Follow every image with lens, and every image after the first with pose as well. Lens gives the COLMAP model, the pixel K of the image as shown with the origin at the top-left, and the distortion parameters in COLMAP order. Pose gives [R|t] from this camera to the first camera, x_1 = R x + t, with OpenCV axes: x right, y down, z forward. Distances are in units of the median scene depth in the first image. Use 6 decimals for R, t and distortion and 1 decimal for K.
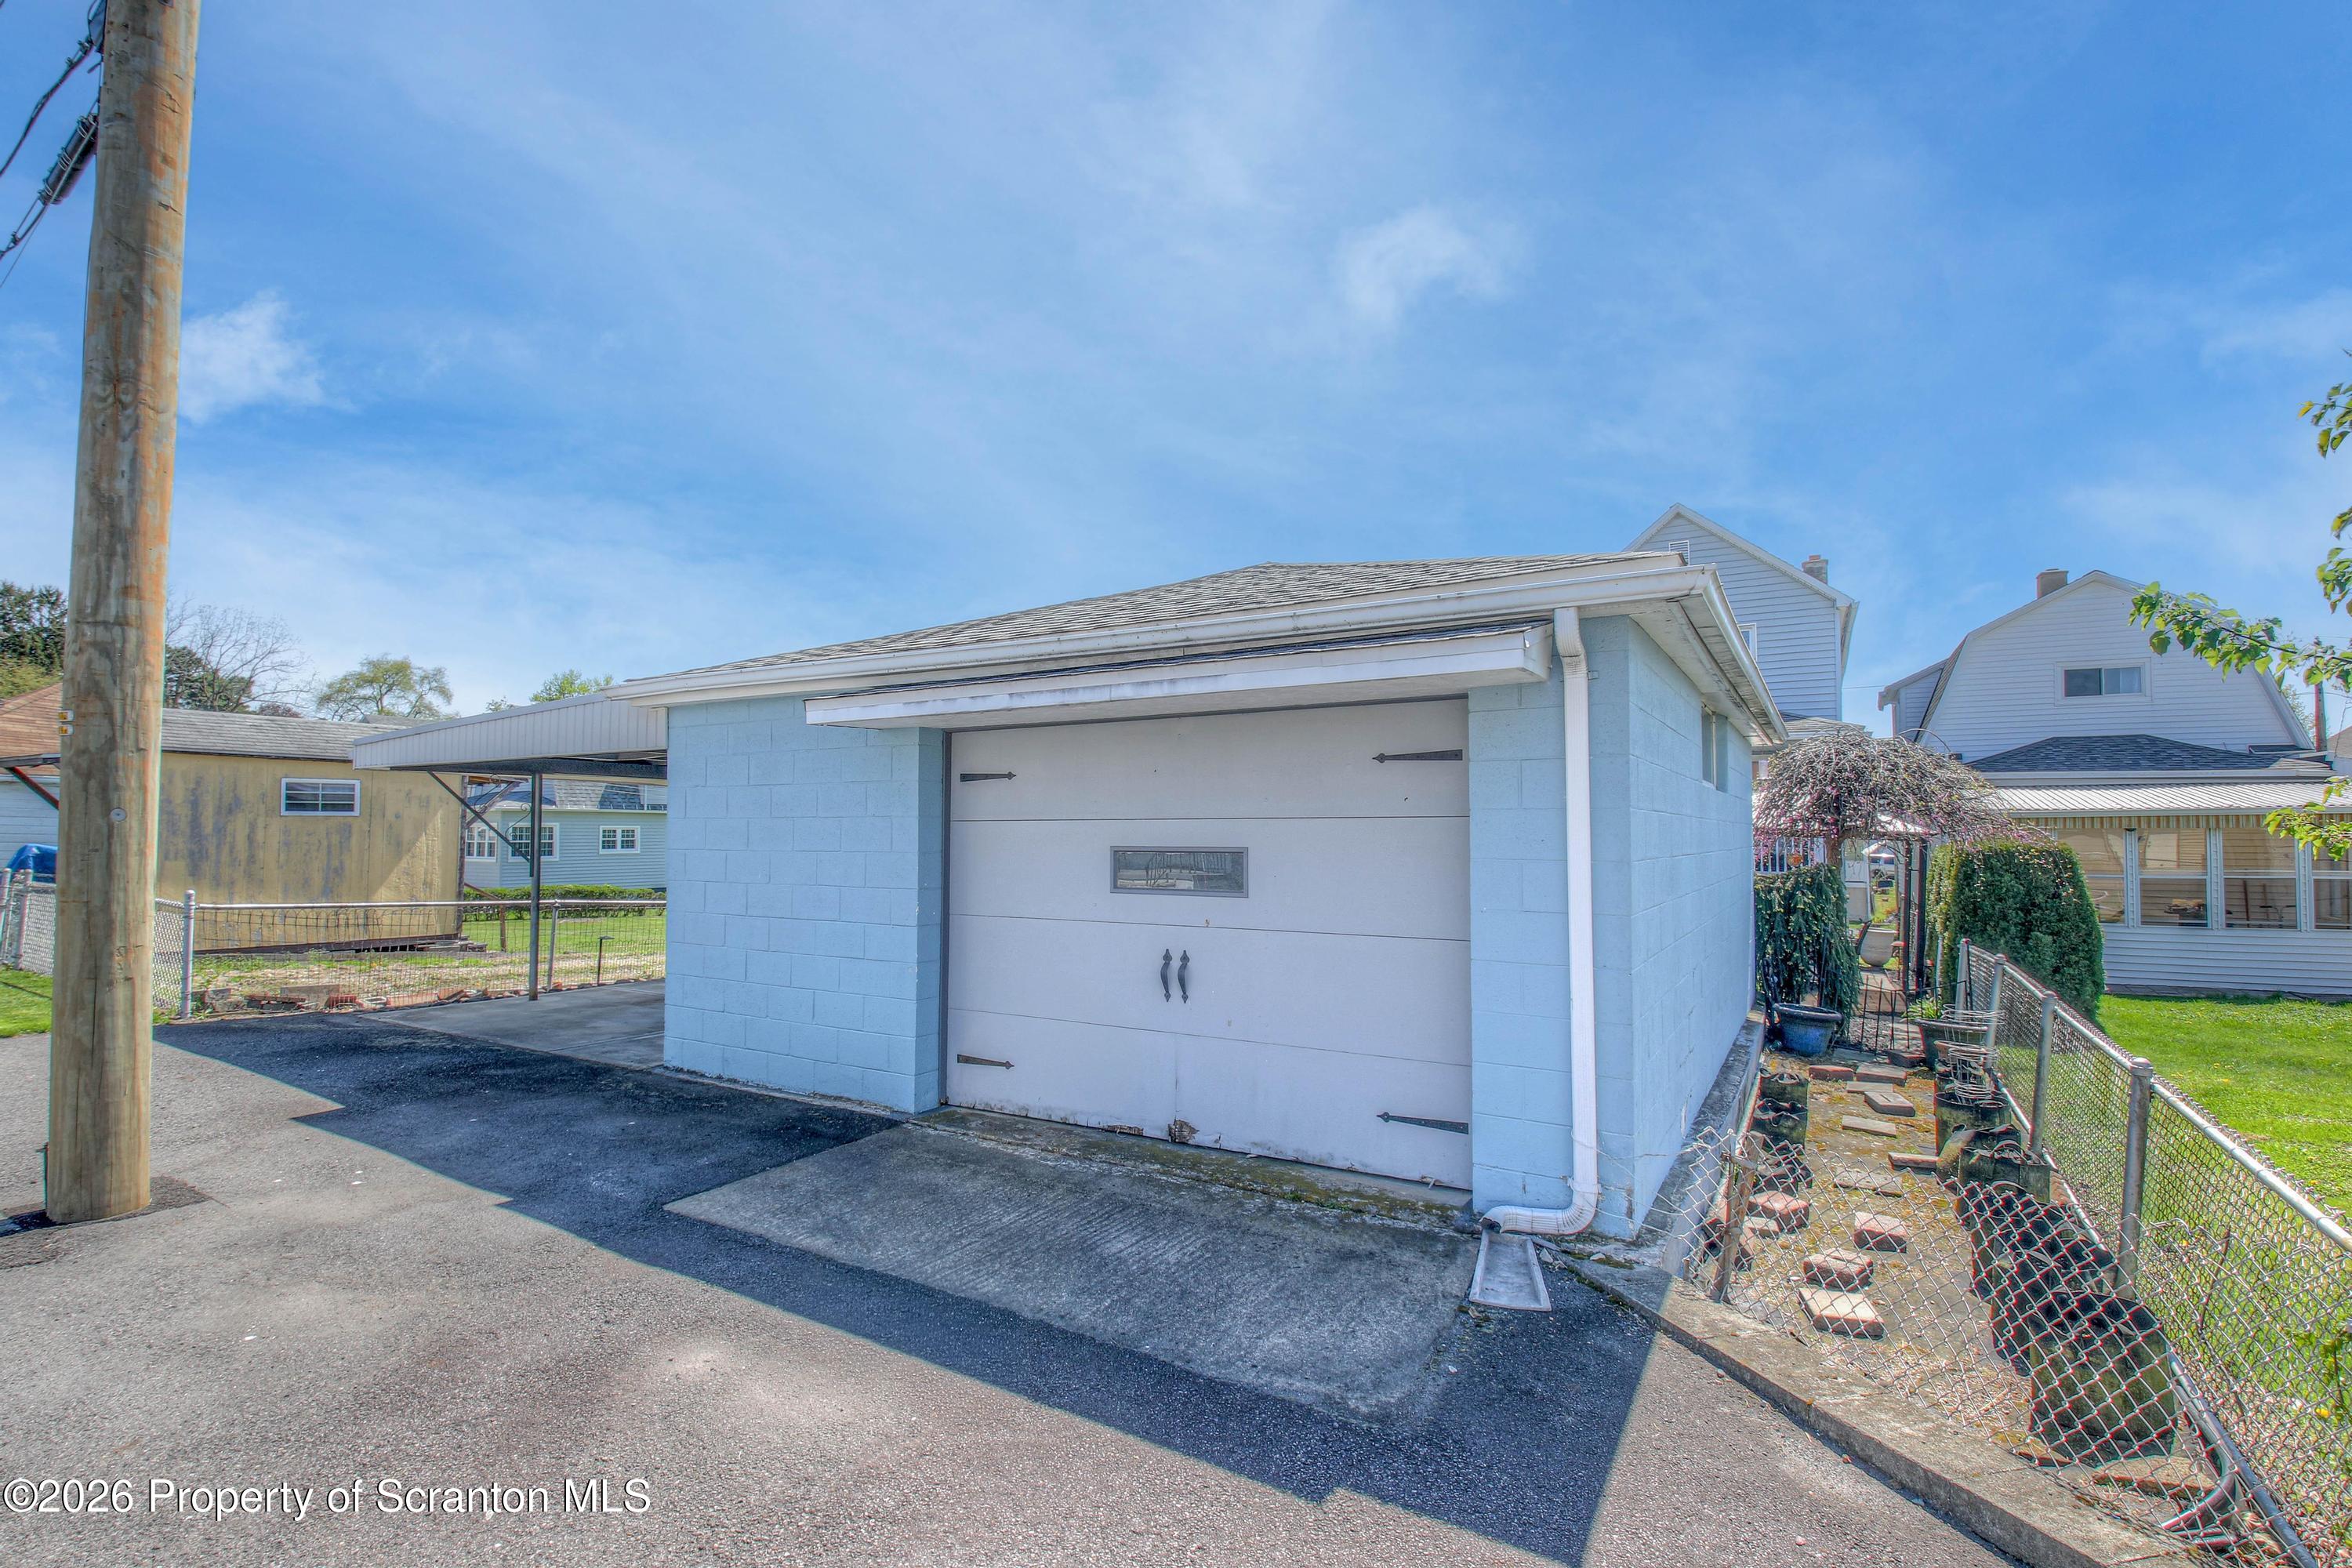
lens RADIAL K [[1118.3, 0, 1172.8], [0, 1118.3, 781.5], [0, 0, 1]] dist [-0.027927, -0.001656]
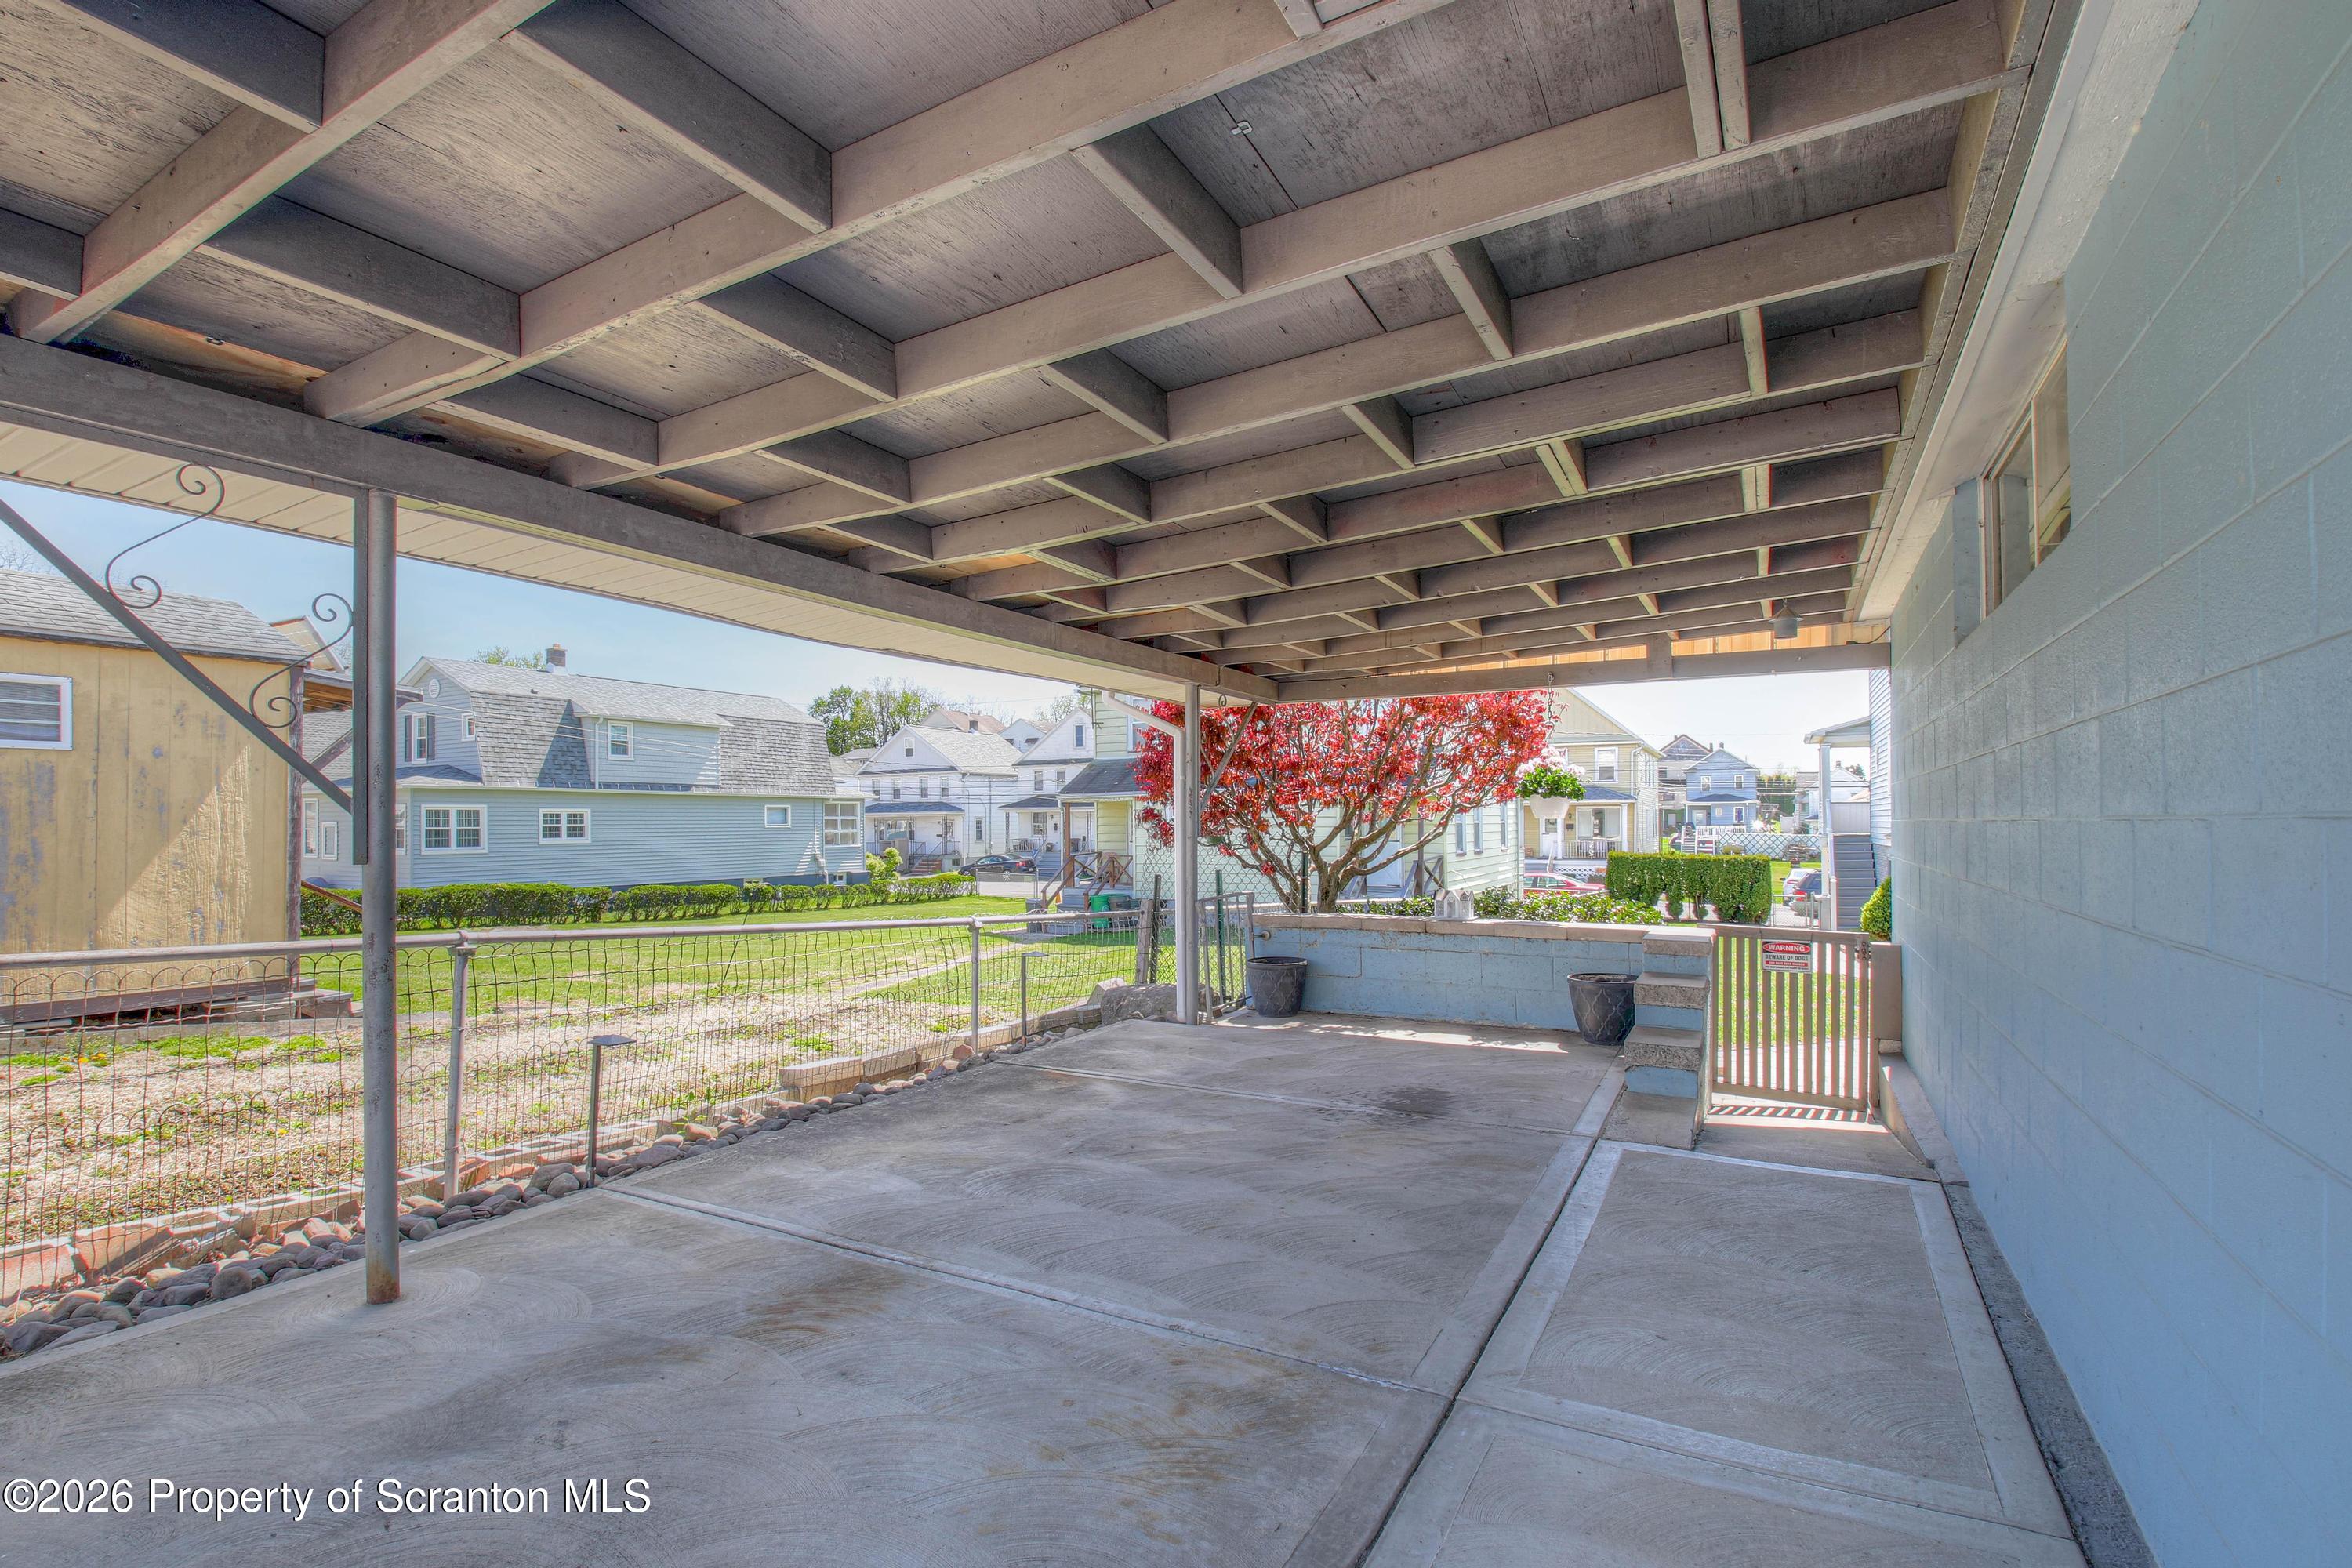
lens RADIAL K [[1118.3, 0, 1141.8], [0, 1118.3, 815.0], [0, 0, 1]] dist [-0.027927, -0.001656]
pose [[0.999628, -0.001755, 0.027229, -0.260557], [0.000823, 0.999415, 0.034190, 0.042403], [-0.027273, -0.034155, 0.999044, 0.477261]]
